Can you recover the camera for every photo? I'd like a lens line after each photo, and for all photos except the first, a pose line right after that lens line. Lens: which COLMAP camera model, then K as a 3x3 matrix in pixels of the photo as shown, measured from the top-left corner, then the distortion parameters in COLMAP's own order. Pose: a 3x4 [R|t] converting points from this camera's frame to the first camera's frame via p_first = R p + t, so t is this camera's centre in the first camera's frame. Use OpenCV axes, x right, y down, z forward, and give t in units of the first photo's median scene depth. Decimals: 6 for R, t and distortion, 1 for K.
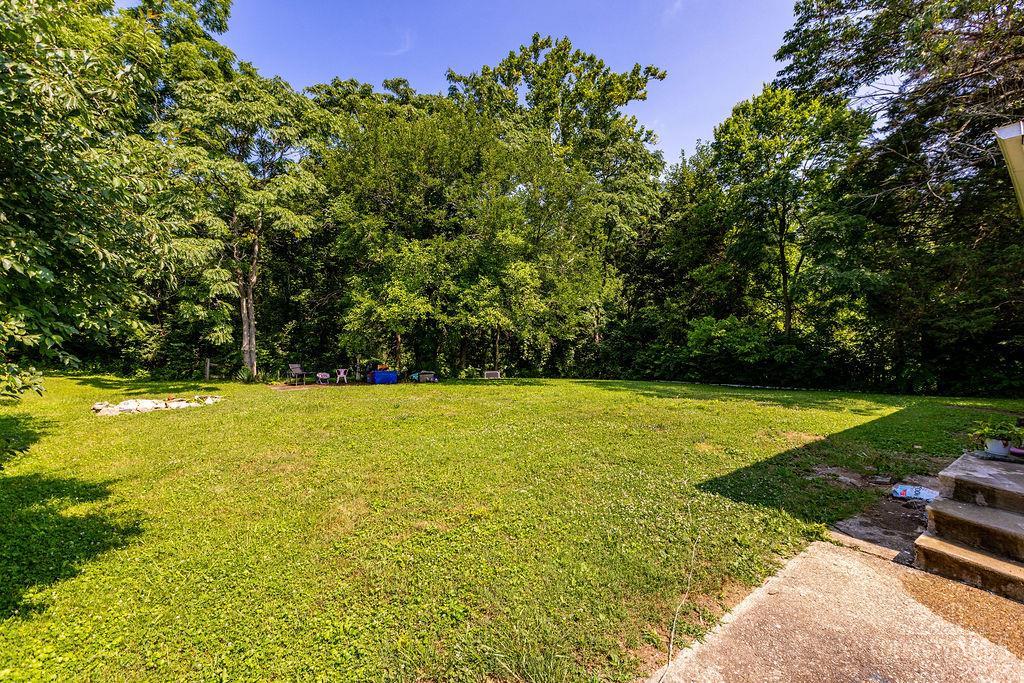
lens RADIAL K [[459.5, 0, 512.2], [0, 459.5, 328.4], [0, 0, 1]] dist [0.001381, 0.000841]
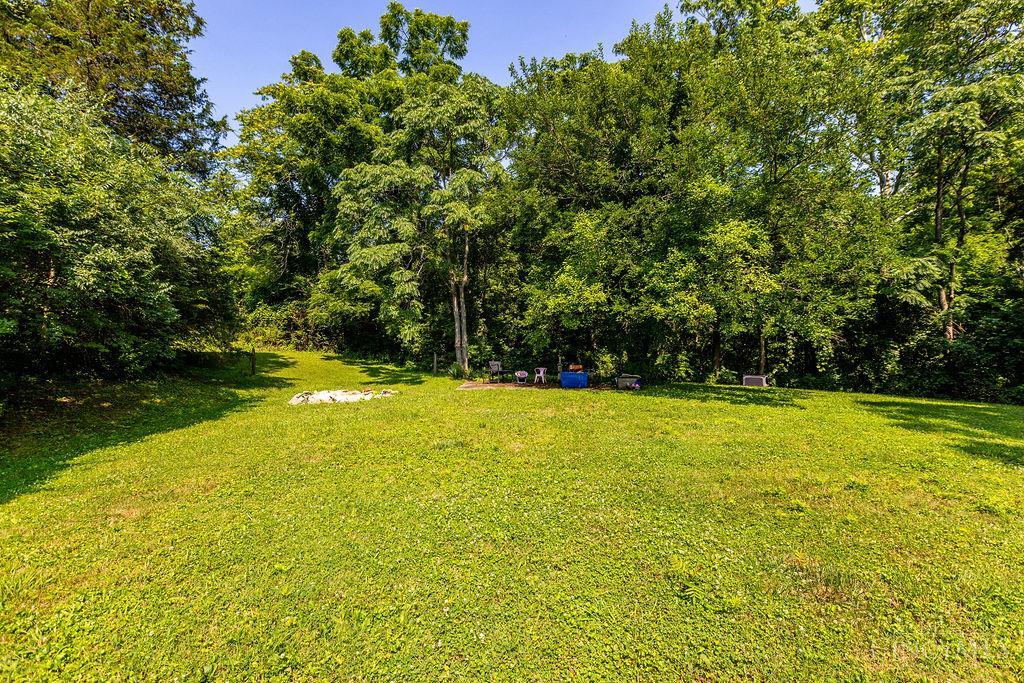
lens RADIAL K [[459.5, 0, 512.2], [0, 459.5, 328.4], [0, 0, 1]] dist [0.001381, 0.000841]
pose [[0.793955, -0.012910, -0.607839, 0.161468], [0.021637, 0.999741, 0.007028, 0.001191], [0.607591, -0.018732, 0.794029, 0.254008]]
